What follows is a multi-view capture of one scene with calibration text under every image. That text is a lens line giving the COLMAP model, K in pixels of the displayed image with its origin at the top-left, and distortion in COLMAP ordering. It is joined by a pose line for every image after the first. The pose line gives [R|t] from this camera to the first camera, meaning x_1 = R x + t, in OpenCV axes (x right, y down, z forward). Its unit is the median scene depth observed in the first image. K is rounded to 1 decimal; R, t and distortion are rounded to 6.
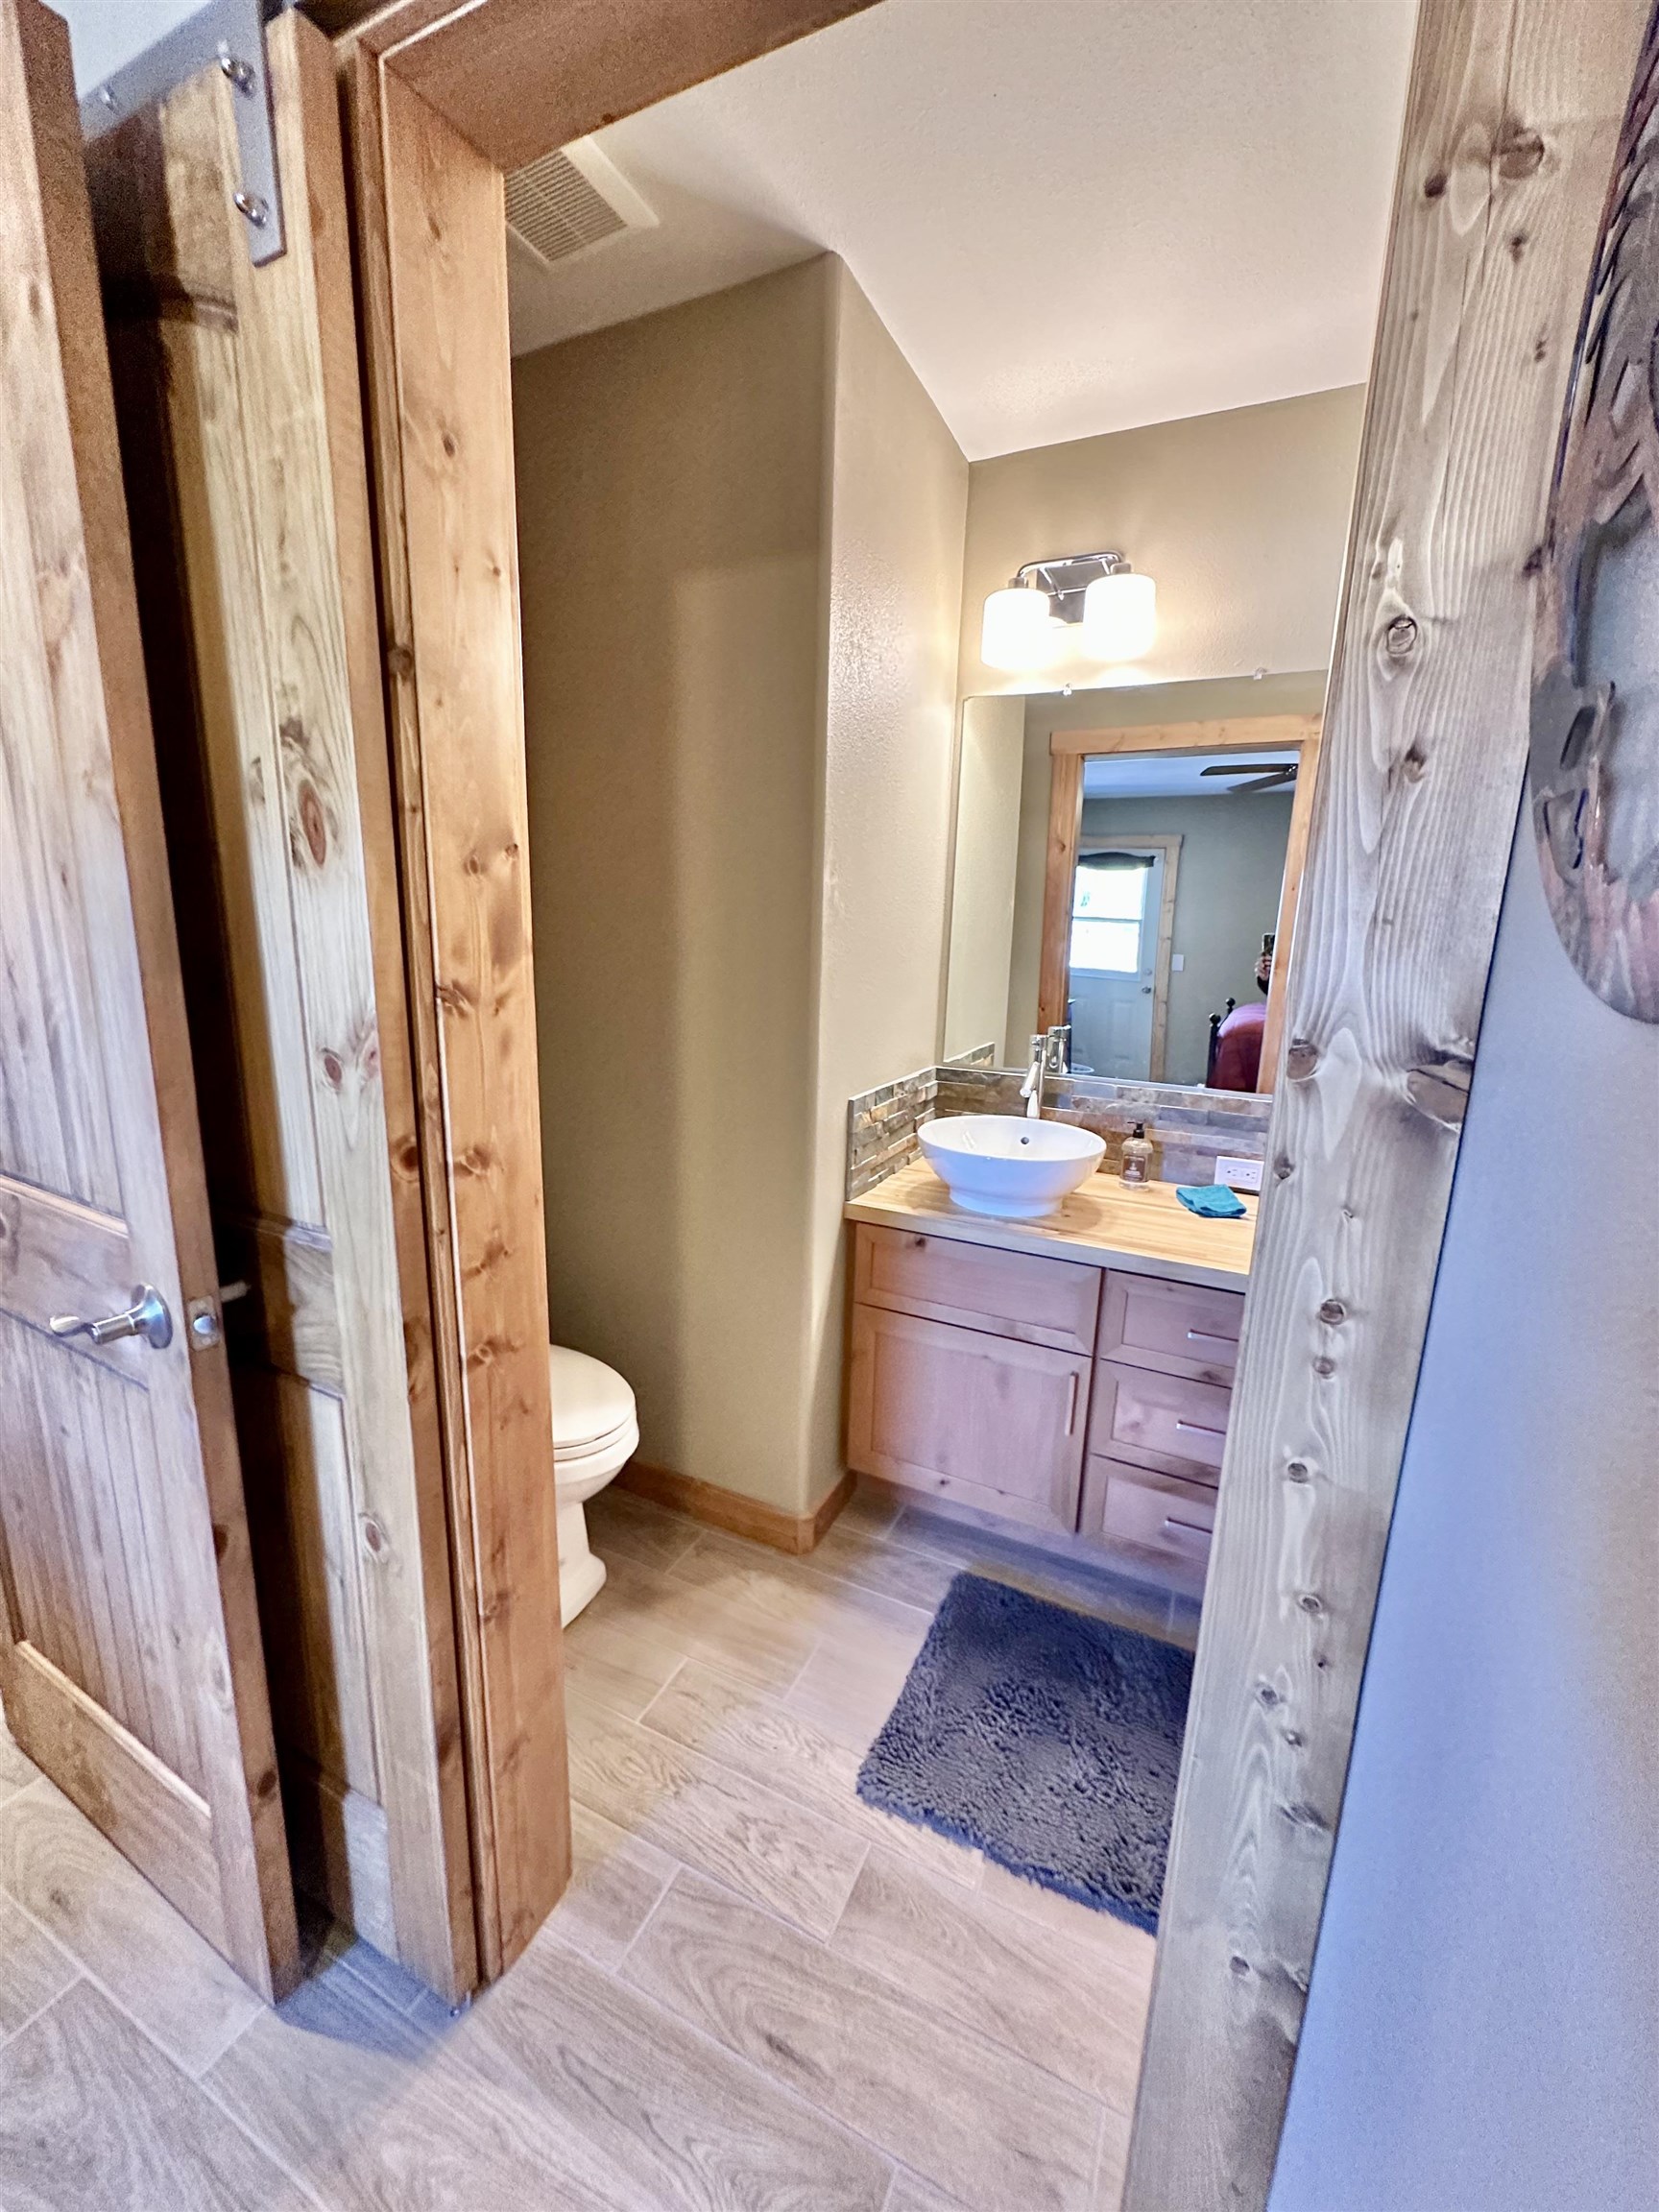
lens RADIAL K [[881.3, 0, 836.5], [0, 881.3, 1103.1], [0, 0, 1]] dist [-0.004238, 0.000756]
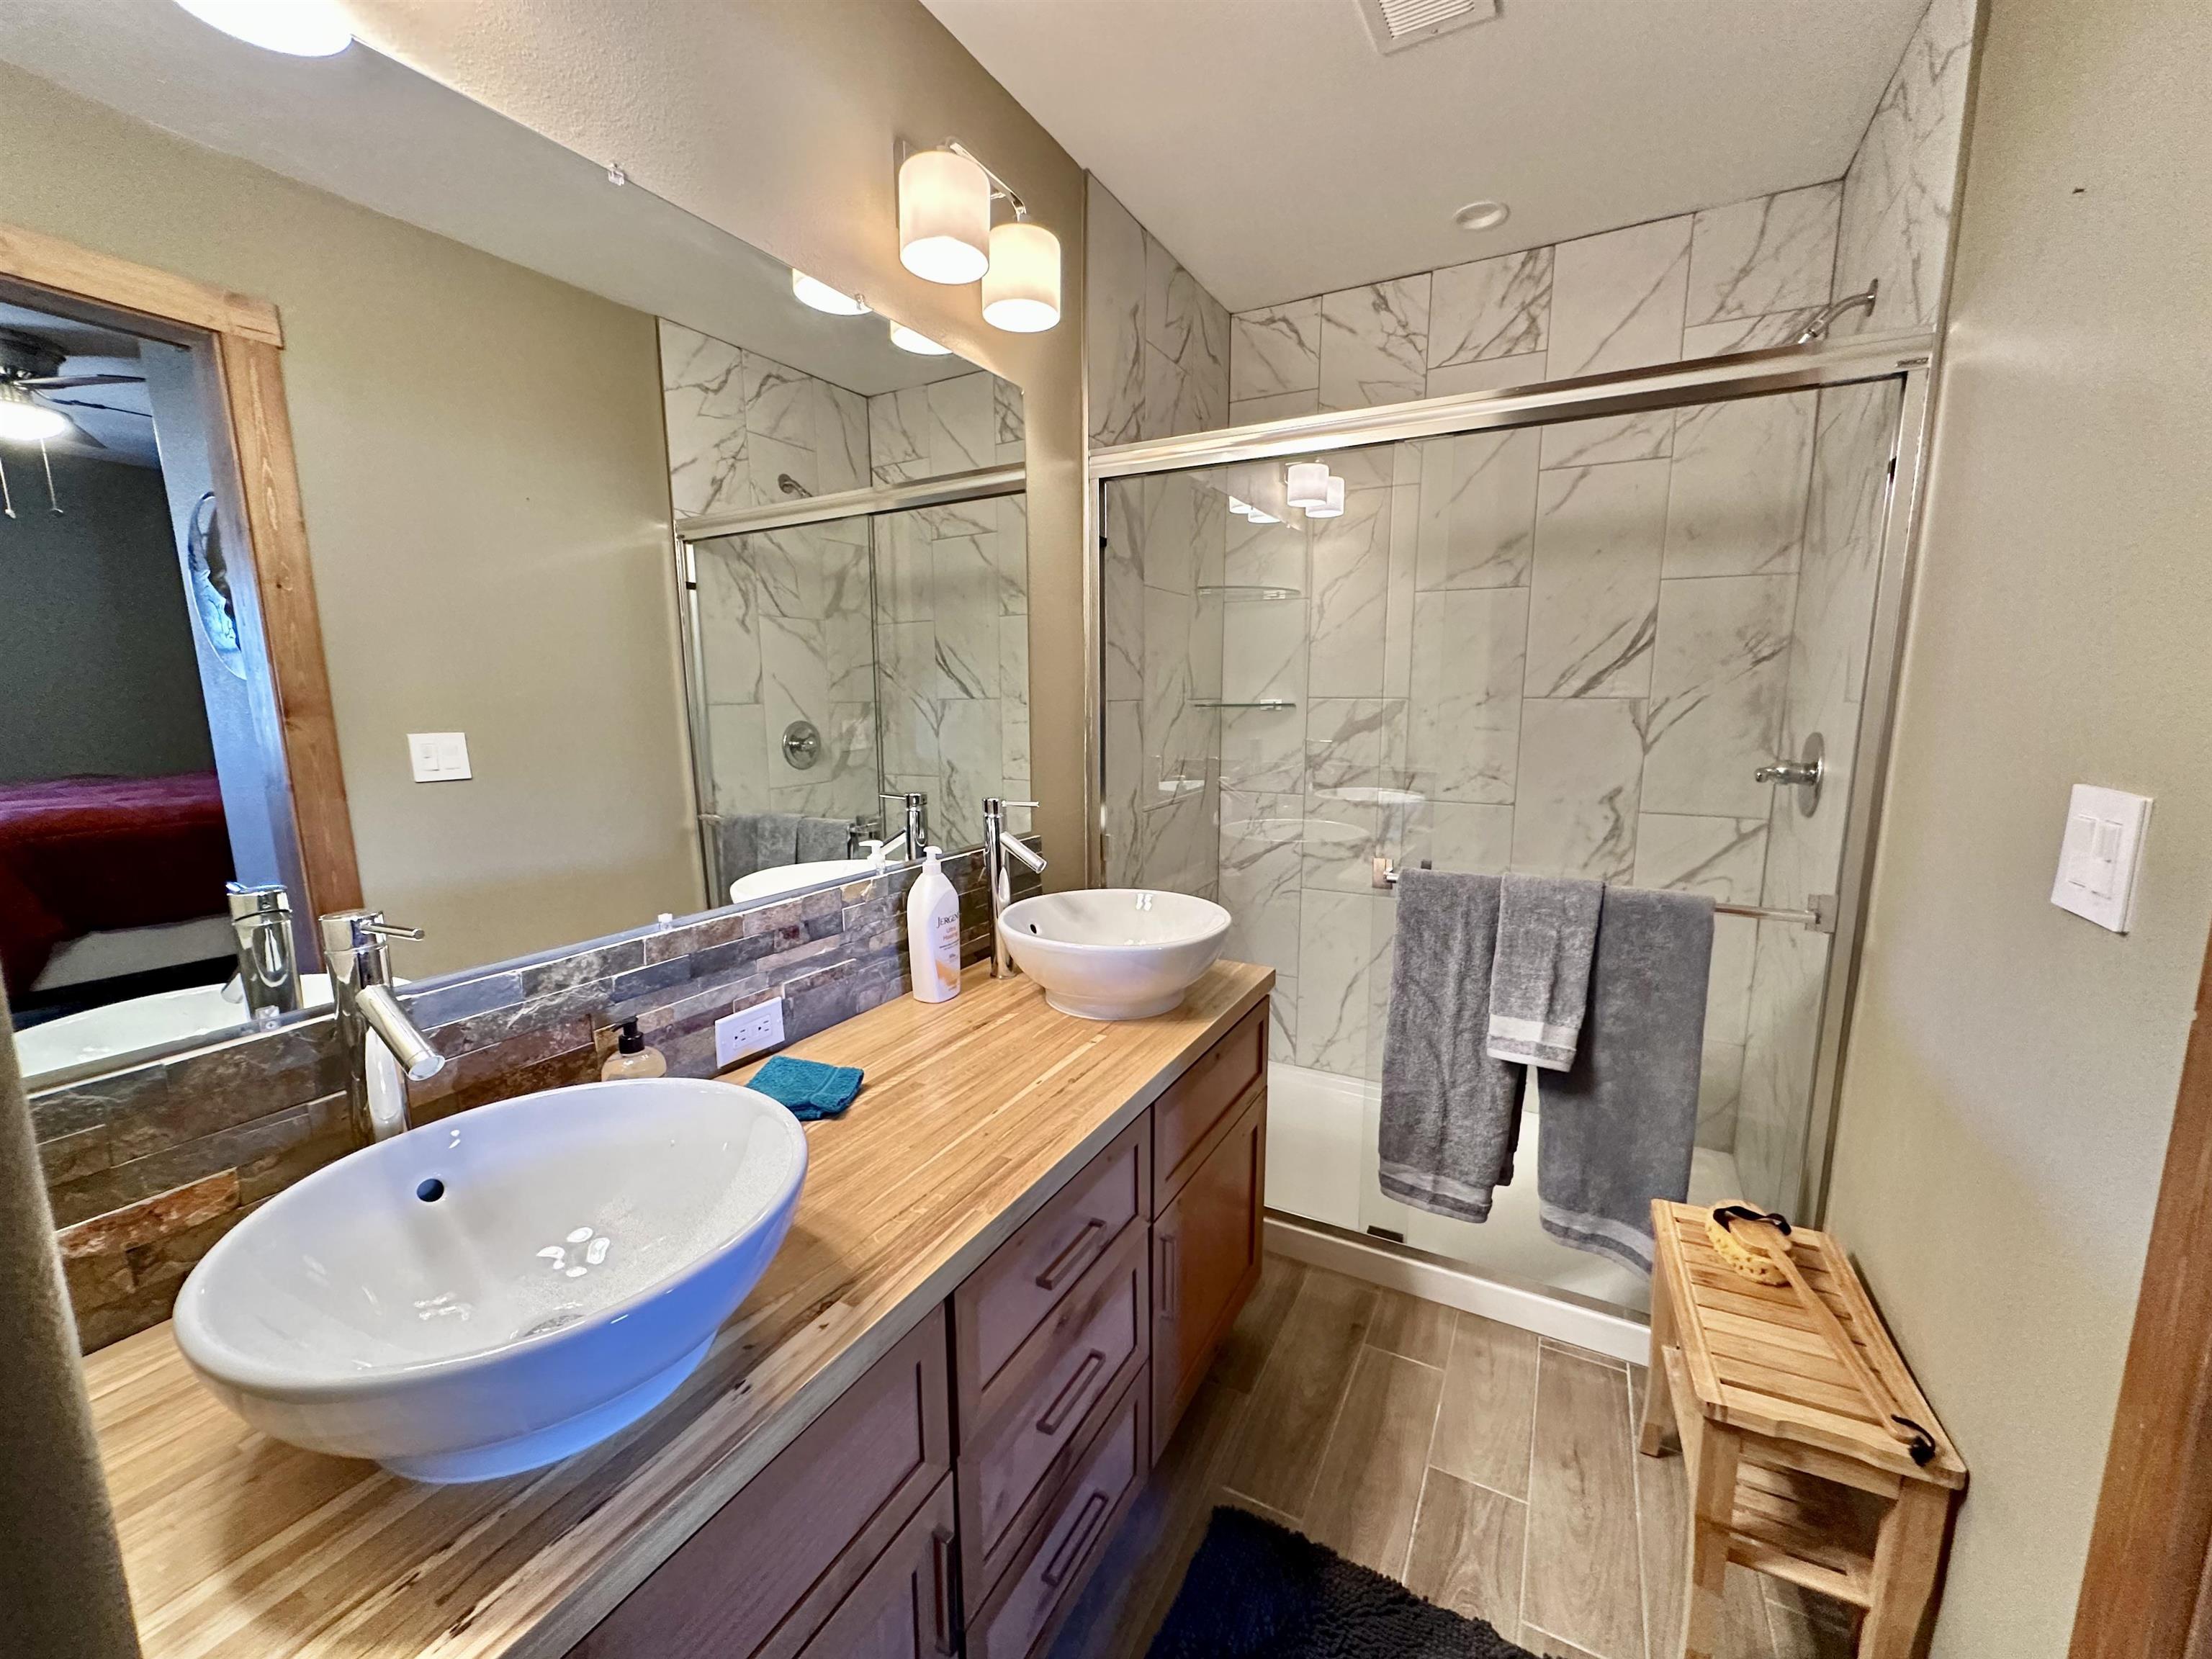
lens RADIAL K [[881.3, 0, 1109.6], [0, 881.3, 829.7], [0, 0, 1]] dist [-0.004238, 0.000756]
pose [[0.043619, -0.185441, 0.981687, -0.139501], [0.200956, 0.964167, 0.173203, -0.139398], [-0.978629, 0.189721, 0.079322, 0.821629]]
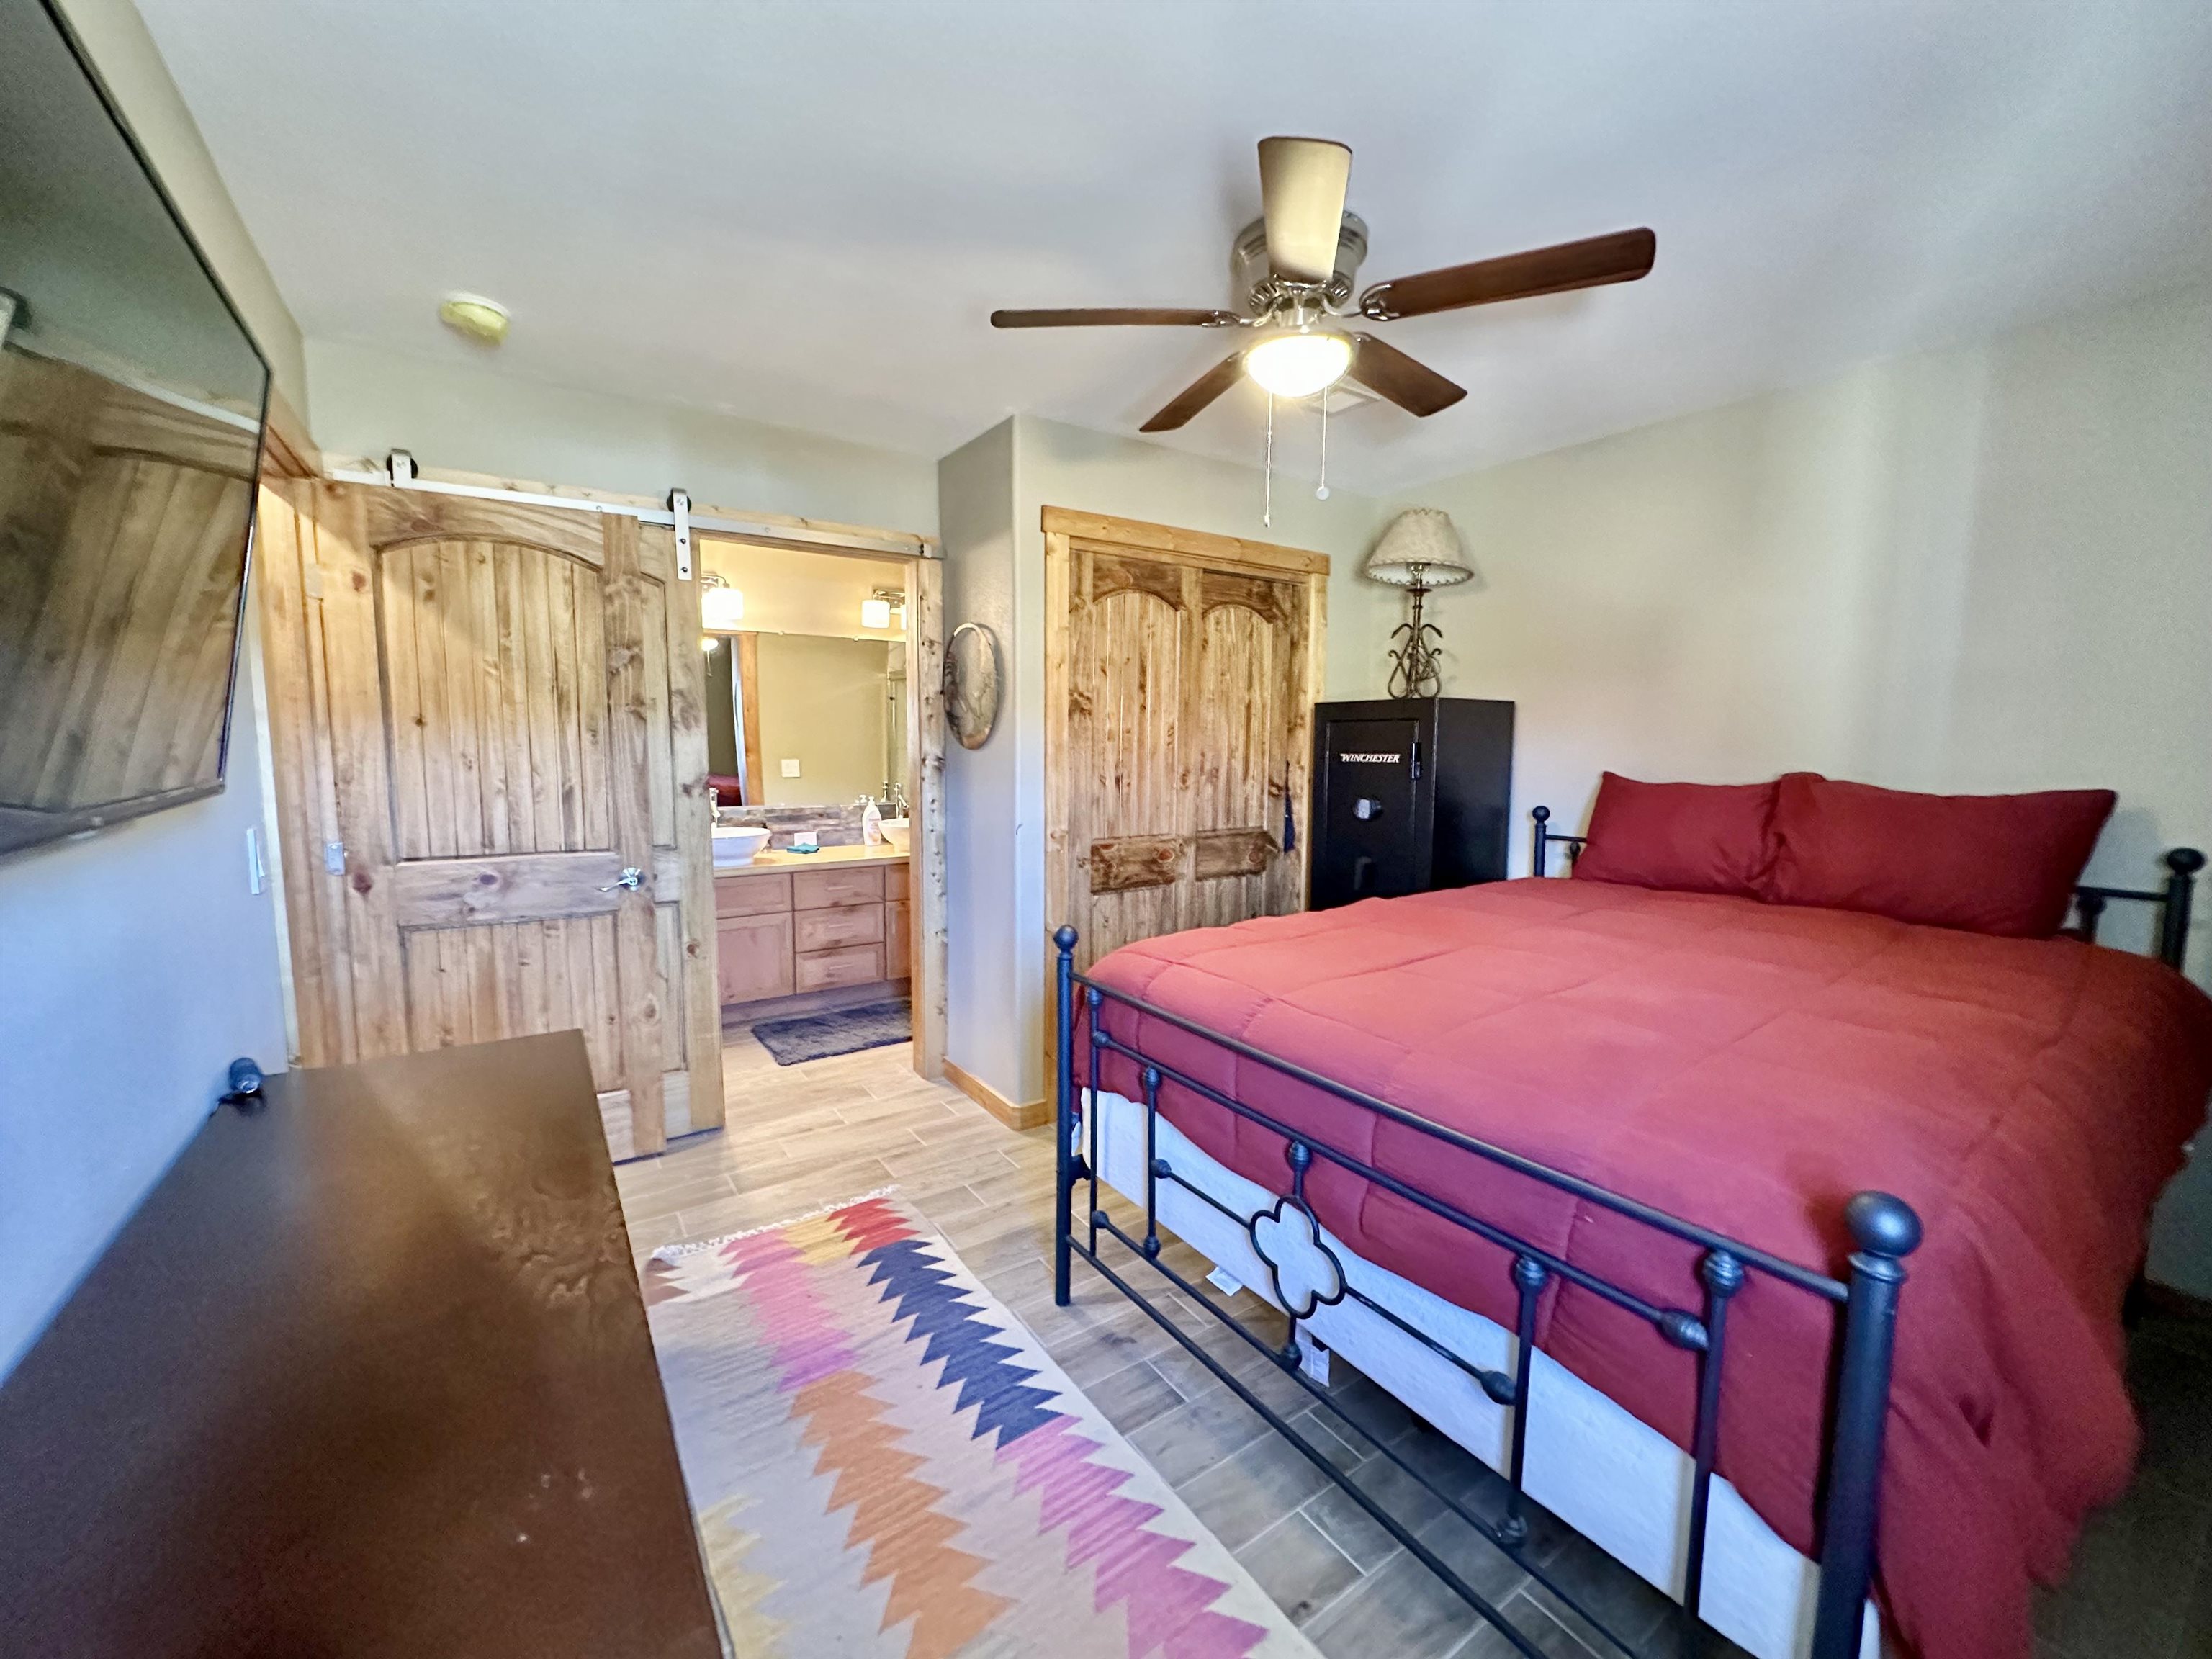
lens RADIAL K [[881.3, 0, 1102.4], [0, 881.3, 830.1], [0, 0, 1]] dist [-0.004238, 0.000756]
pose [[0.497769, -0.121451, 0.858764, -1.395672], [0.182021, 0.982725, 0.033476, 0.147966], [-0.847994, 0.139650, 0.511276, -1.046986]]
